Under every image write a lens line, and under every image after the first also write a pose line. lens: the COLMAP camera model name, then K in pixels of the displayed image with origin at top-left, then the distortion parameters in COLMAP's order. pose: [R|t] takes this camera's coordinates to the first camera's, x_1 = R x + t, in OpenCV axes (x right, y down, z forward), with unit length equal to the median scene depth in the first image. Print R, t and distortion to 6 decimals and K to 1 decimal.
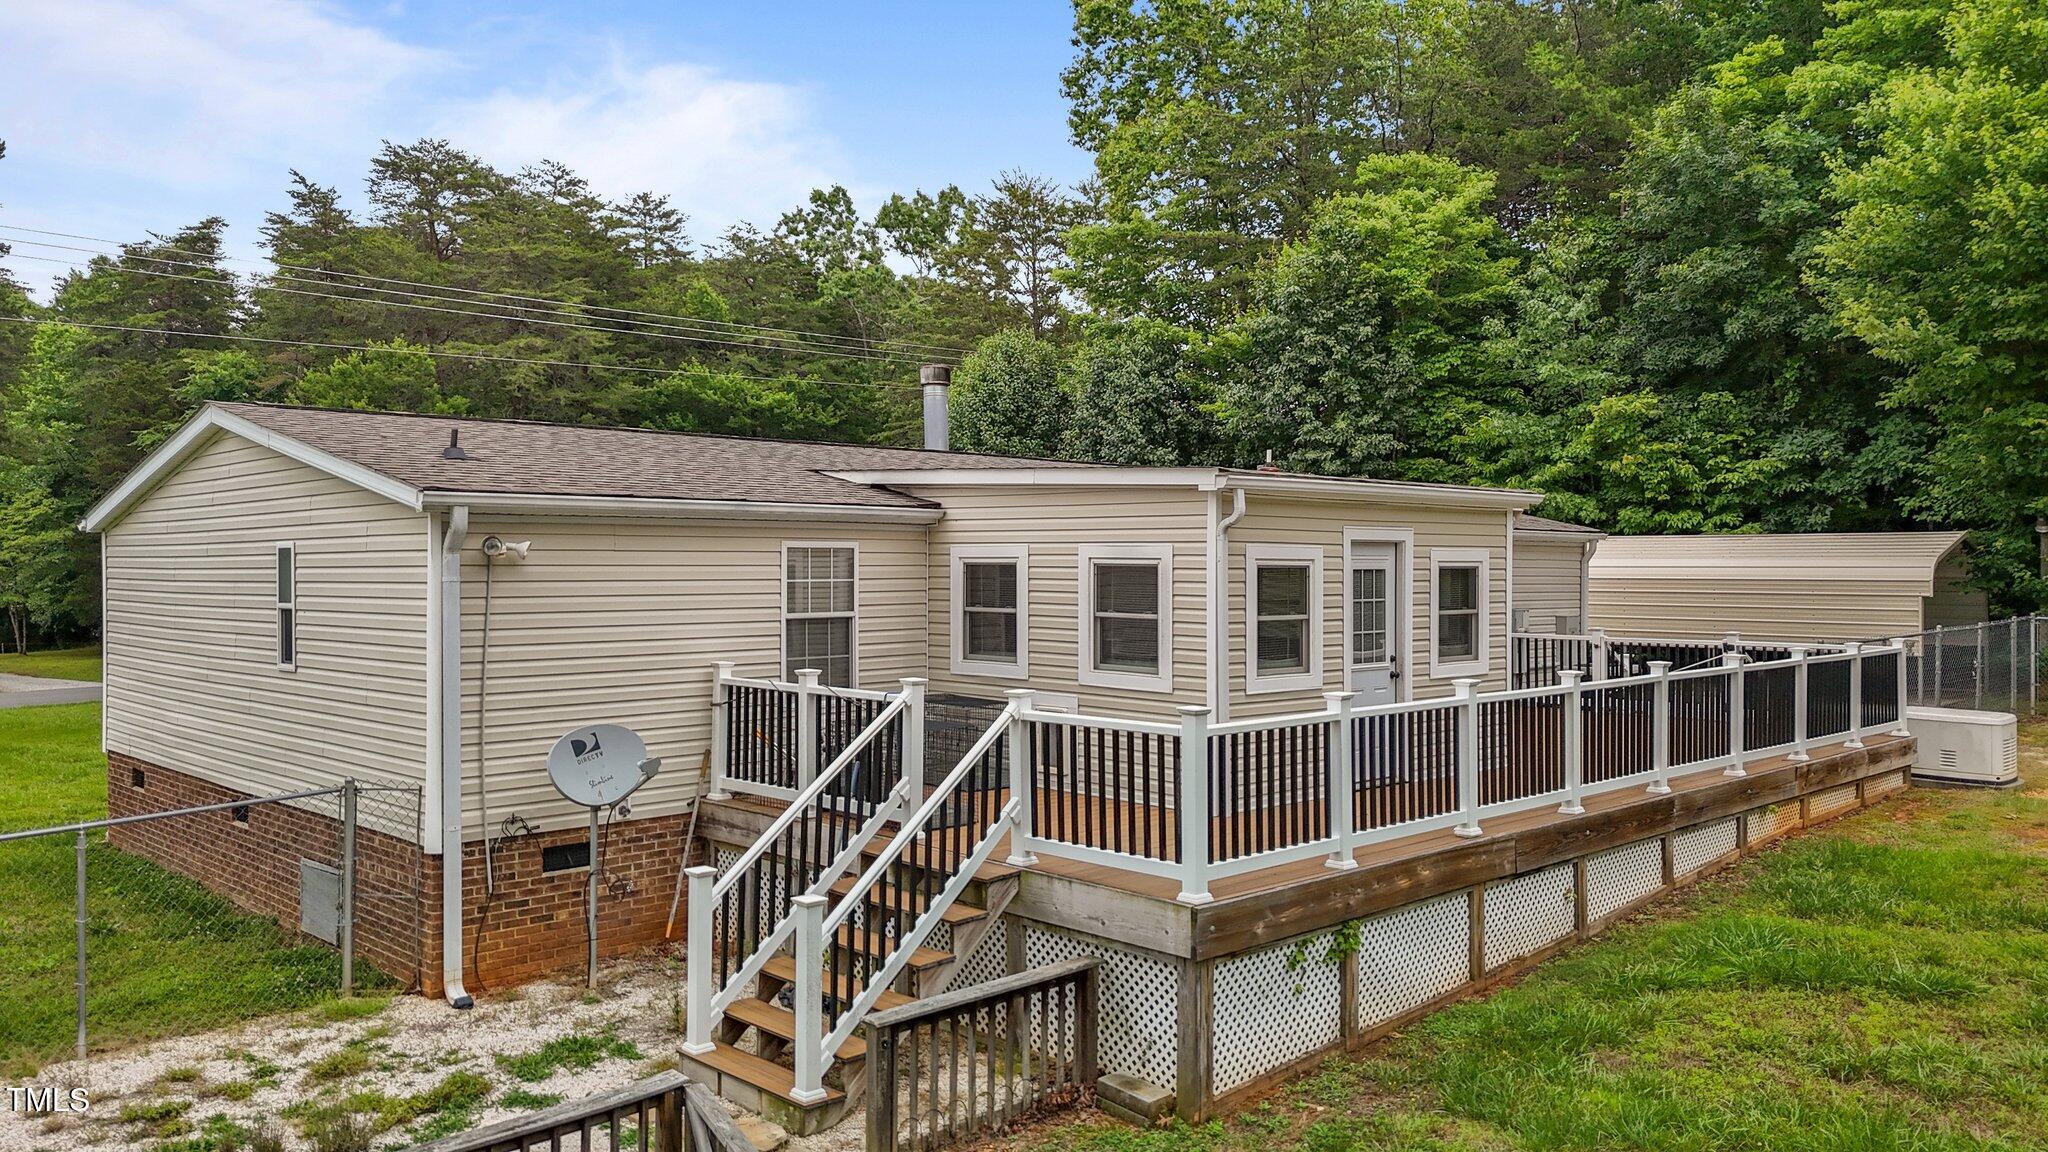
lens RADIAL K [[1492.7, 0, 1020.3], [0, 1492.7, 583.1], [0, 0, 1]] dist [0.054725, -0.006332]
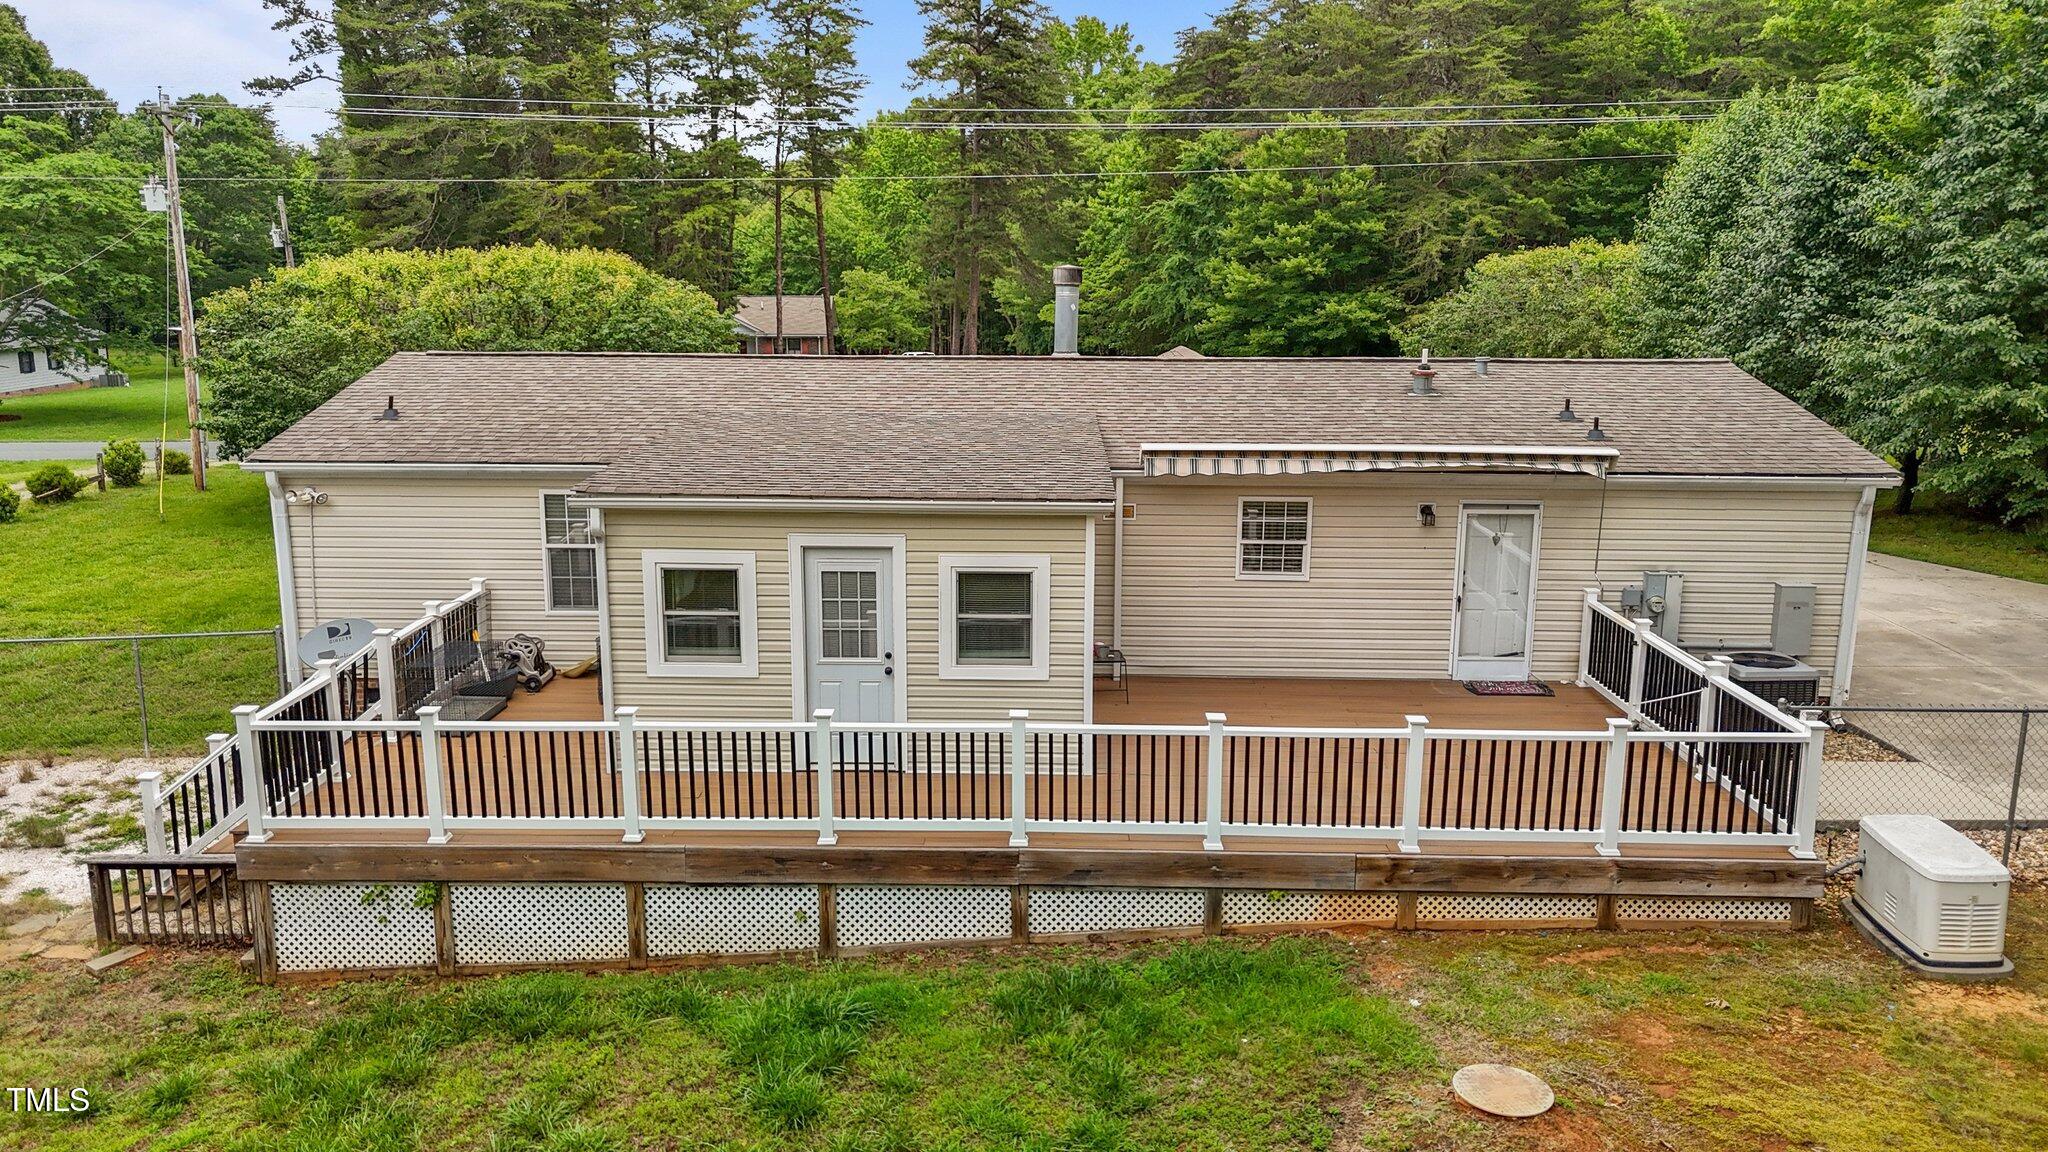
lens RADIAL K [[1492.7, 0, 1016.4], [0, 1492.7, 564.0], [0, 0, 1]] dist [0.054725, -0.006332]
pose [[0.715965, 0.139606, -0.684035, 0.974498], [-0.015581, 0.982753, 0.184264, -0.197555], [0.697962, -0.121269, 0.705792, 0.320425]]
